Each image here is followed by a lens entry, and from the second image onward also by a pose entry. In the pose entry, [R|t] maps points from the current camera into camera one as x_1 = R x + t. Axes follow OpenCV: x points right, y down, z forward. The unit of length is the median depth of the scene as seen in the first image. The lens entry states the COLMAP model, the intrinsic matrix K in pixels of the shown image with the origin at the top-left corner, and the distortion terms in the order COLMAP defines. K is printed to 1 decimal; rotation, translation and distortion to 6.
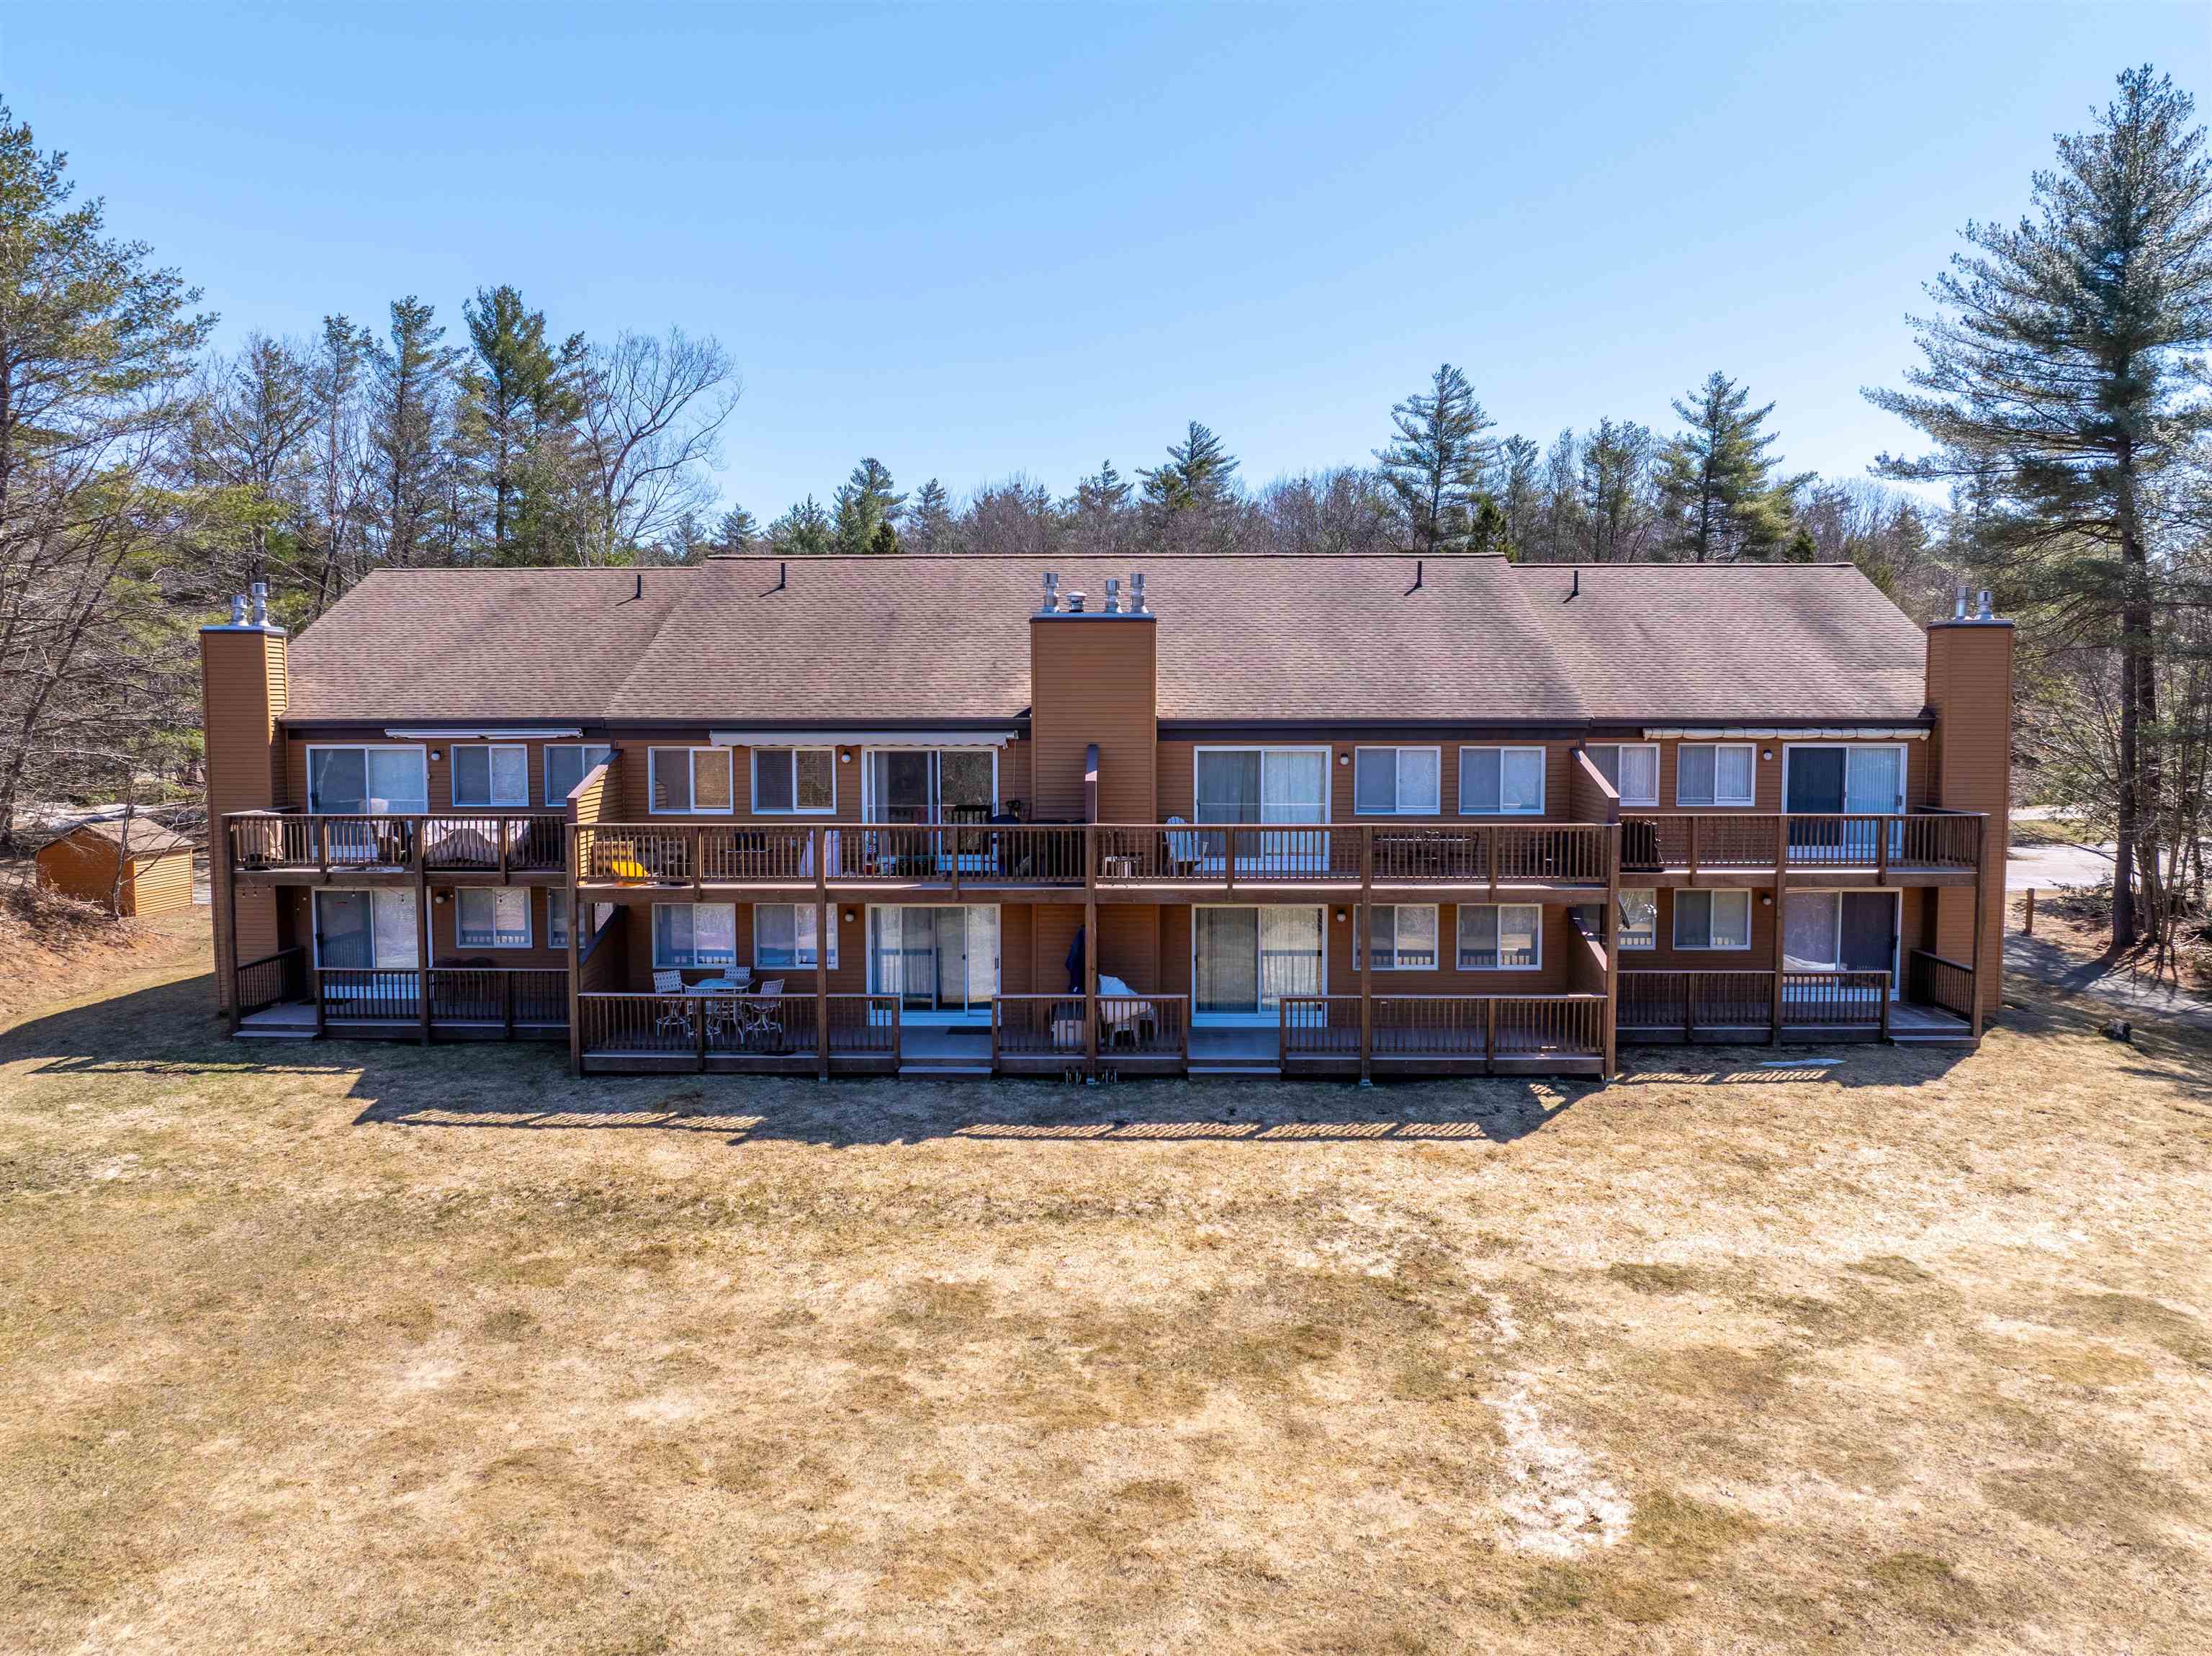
lens RADIAL K [[1556.4, 0, 1111.8], [0, 1556.4, 816.6], [0, 0, 1]] dist [-0.039931, 0.003698]
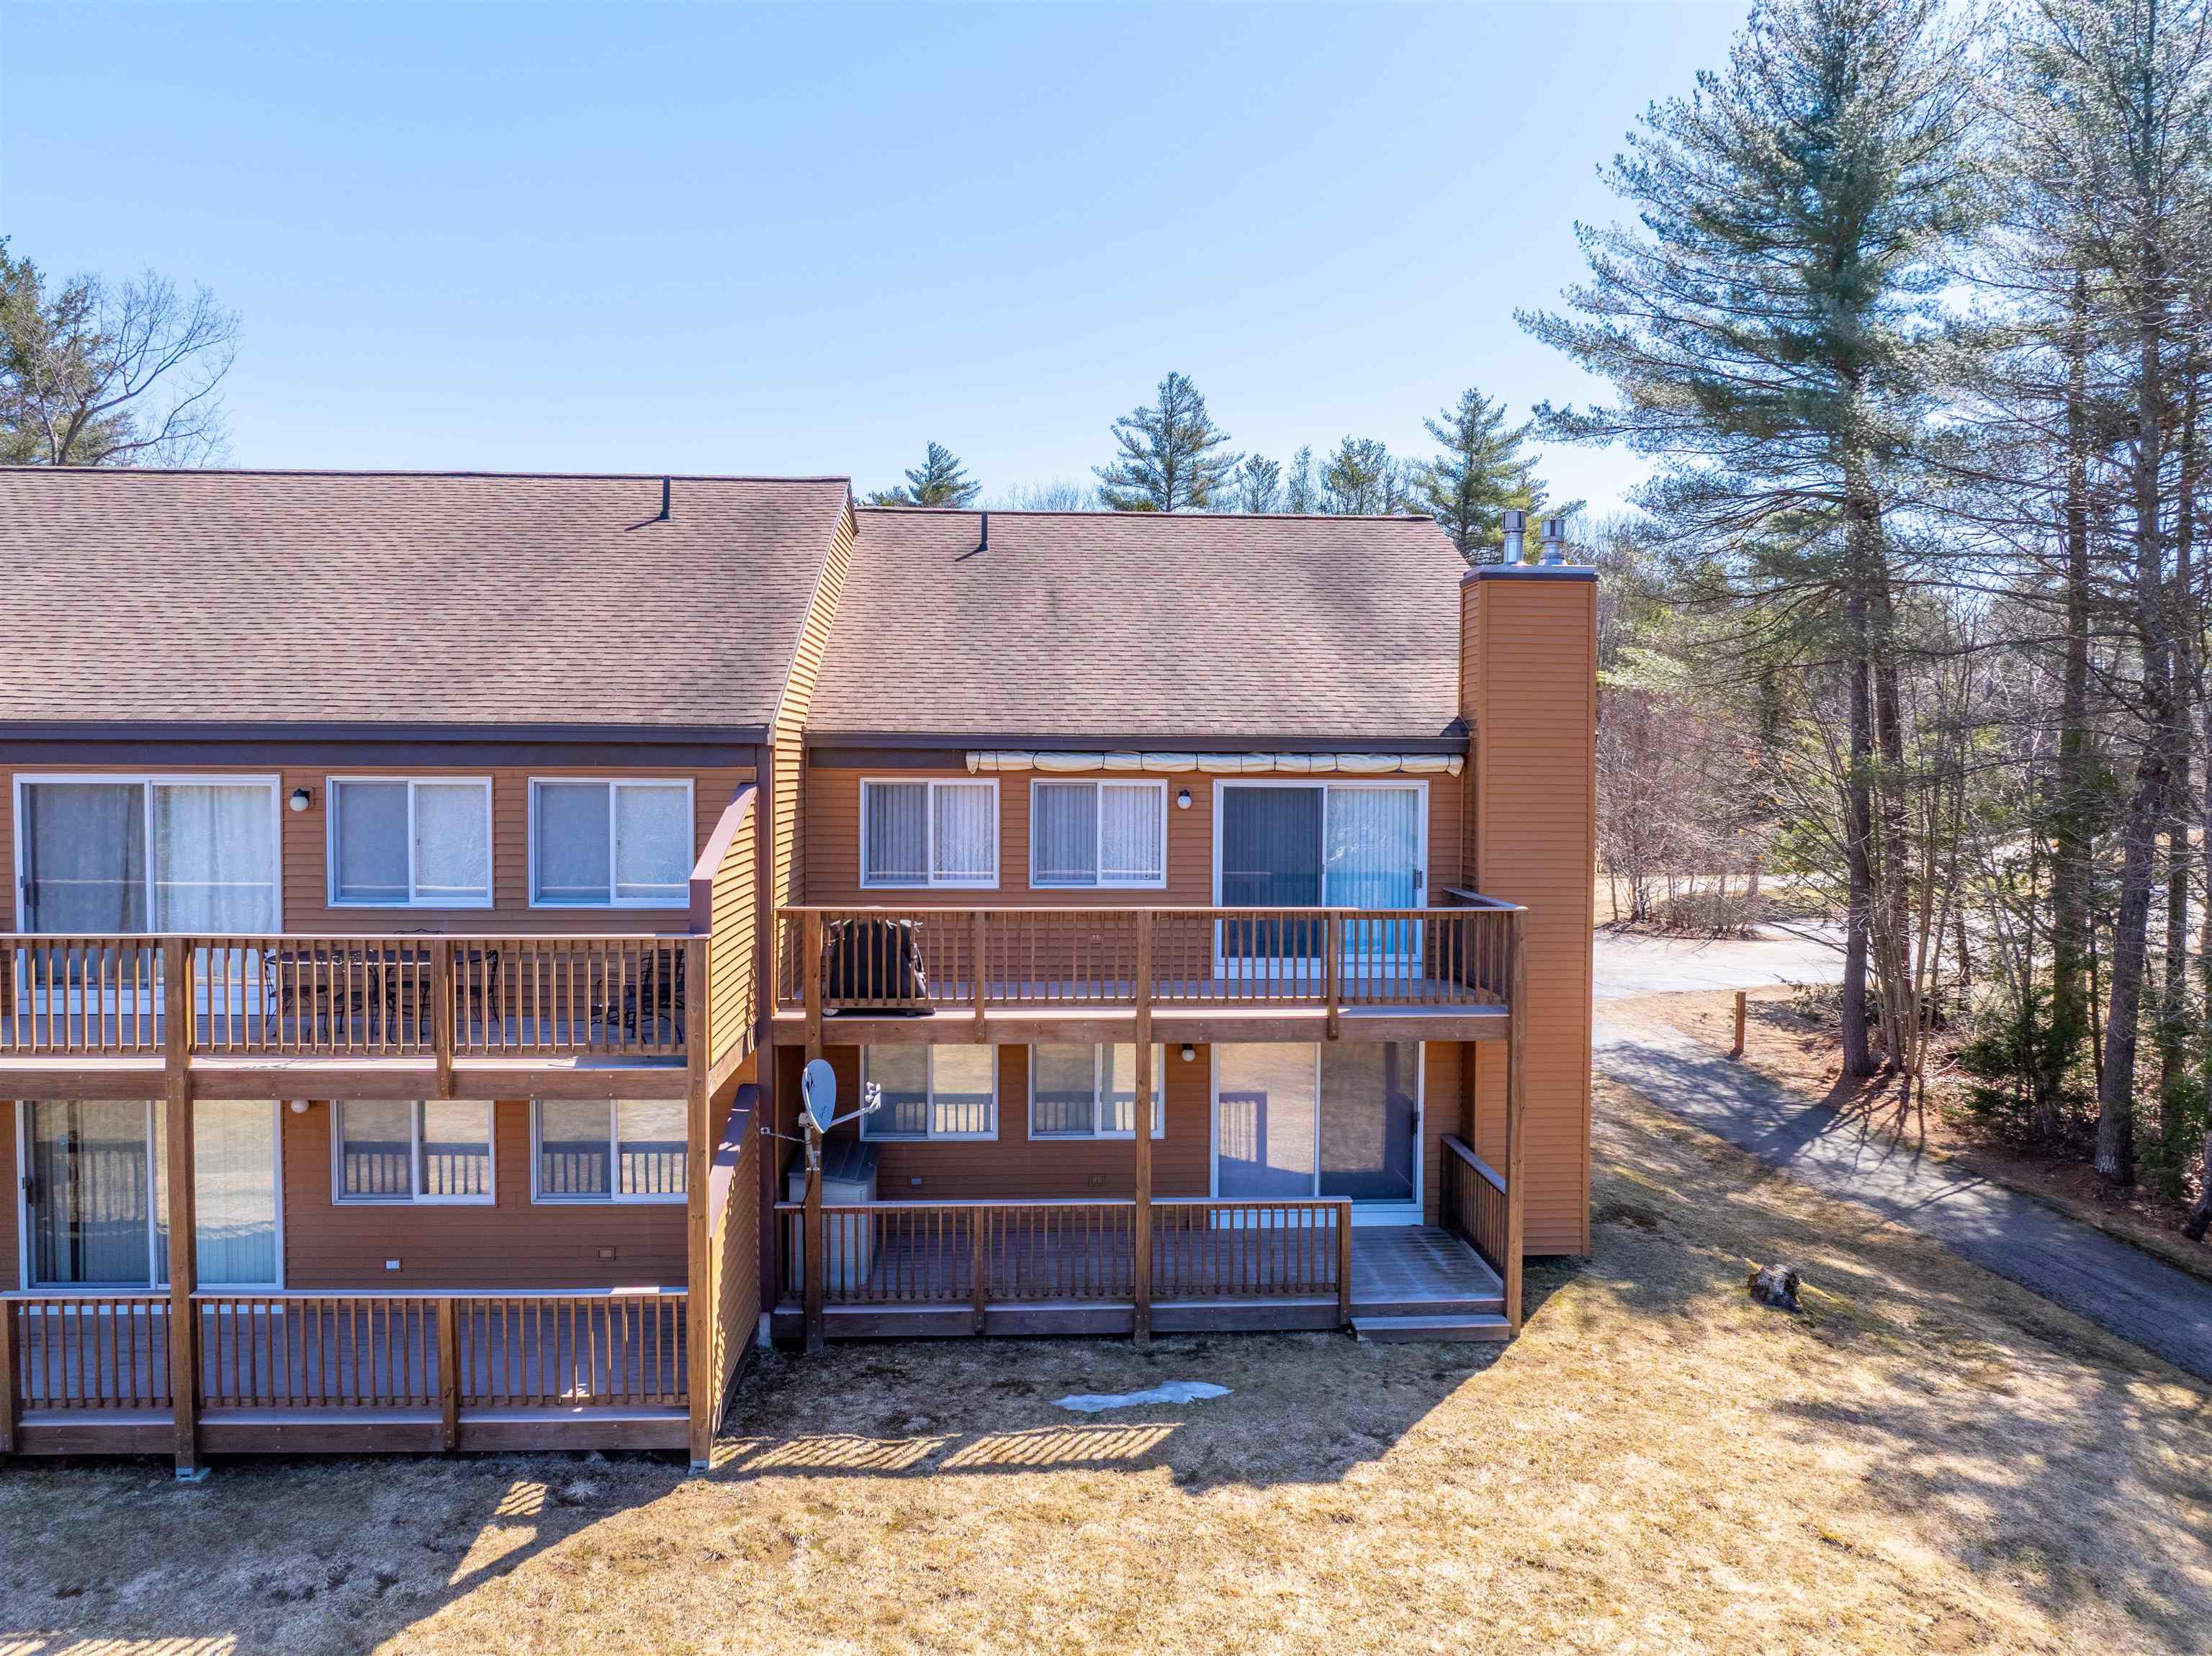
lens RADIAL K [[1556.4, 0, 1111.8], [0, 1556.4, 816.6], [0, 0, 1]] dist [-0.039931, 0.003698]
pose [[0.996033, 0.005929, 0.088791, 0.372074], [-0.002524, 0.999259, -0.038417, -0.012353], [-0.088953, 0.038040, 0.995309, 0.461209]]
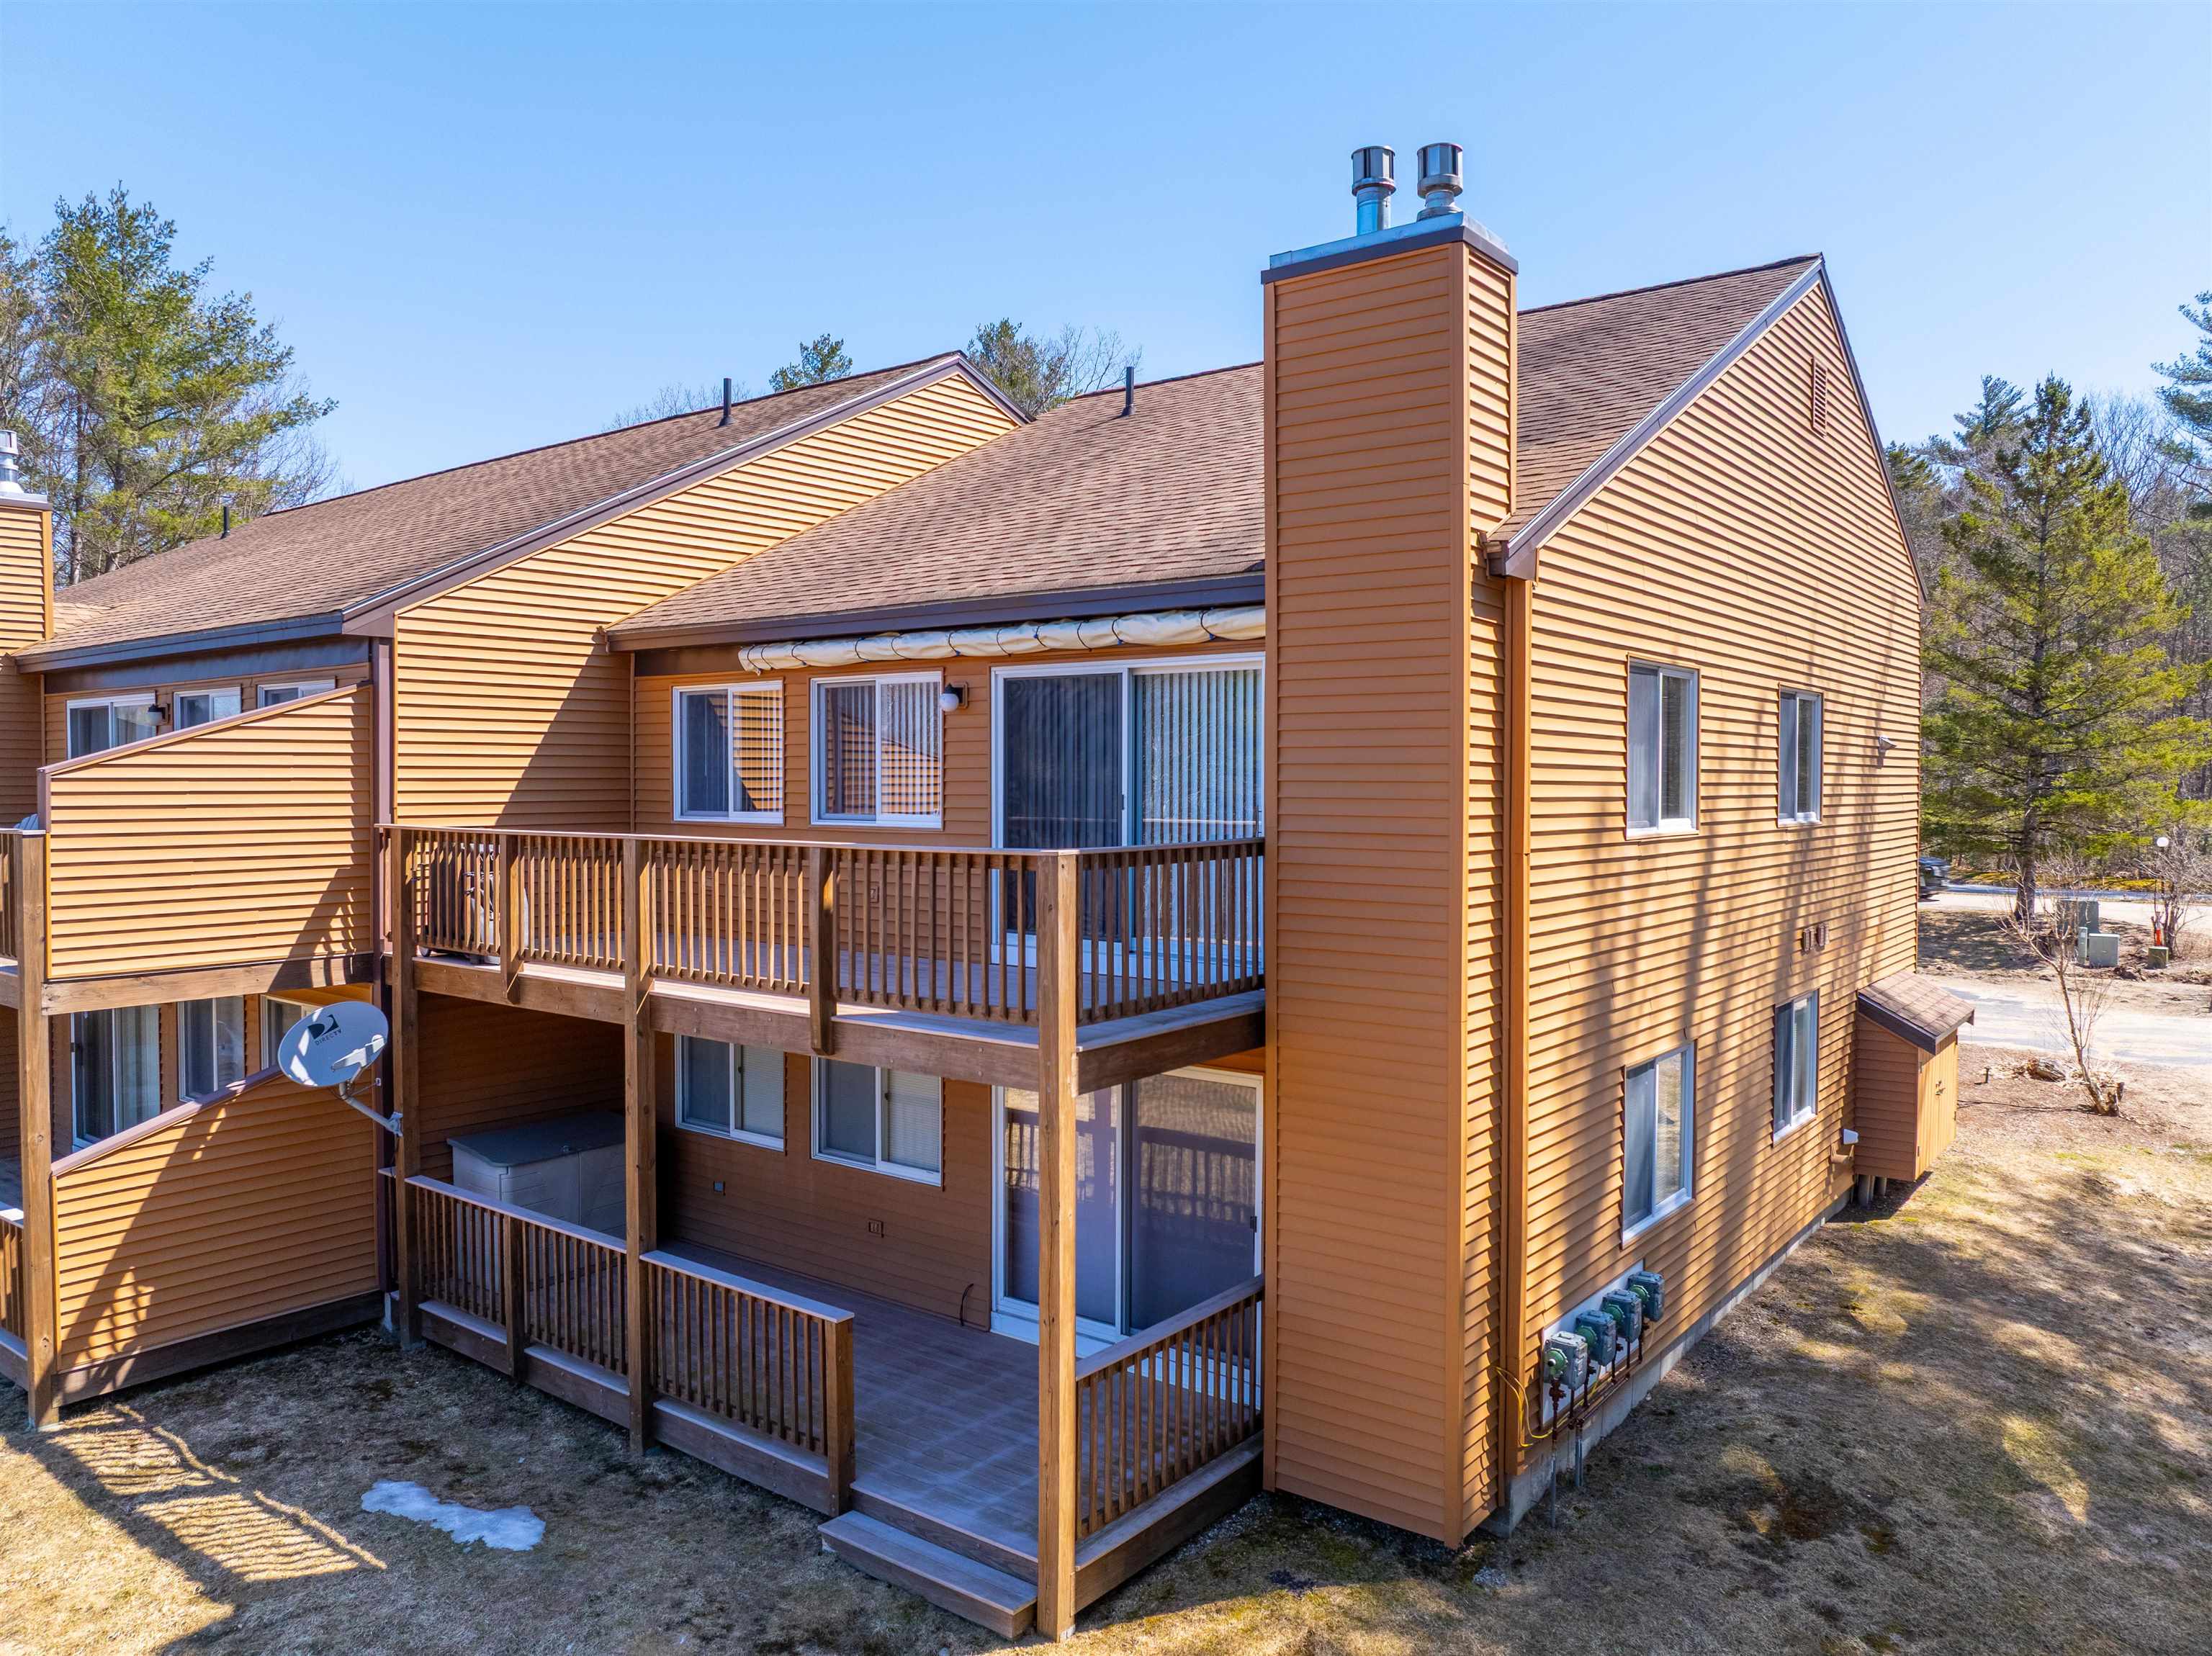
lens RADIAL K [[1556.4, 0, 1111.8], [0, 1556.4, 816.6], [0, 0, 1]] dist [-0.039931, 0.003698]
pose [[0.802980, 0.017044, -0.595763, 0.745689], [-0.043553, 0.998597, -0.030133, 0.000360], [0.594413, 0.050143, 0.802595, 0.759086]]
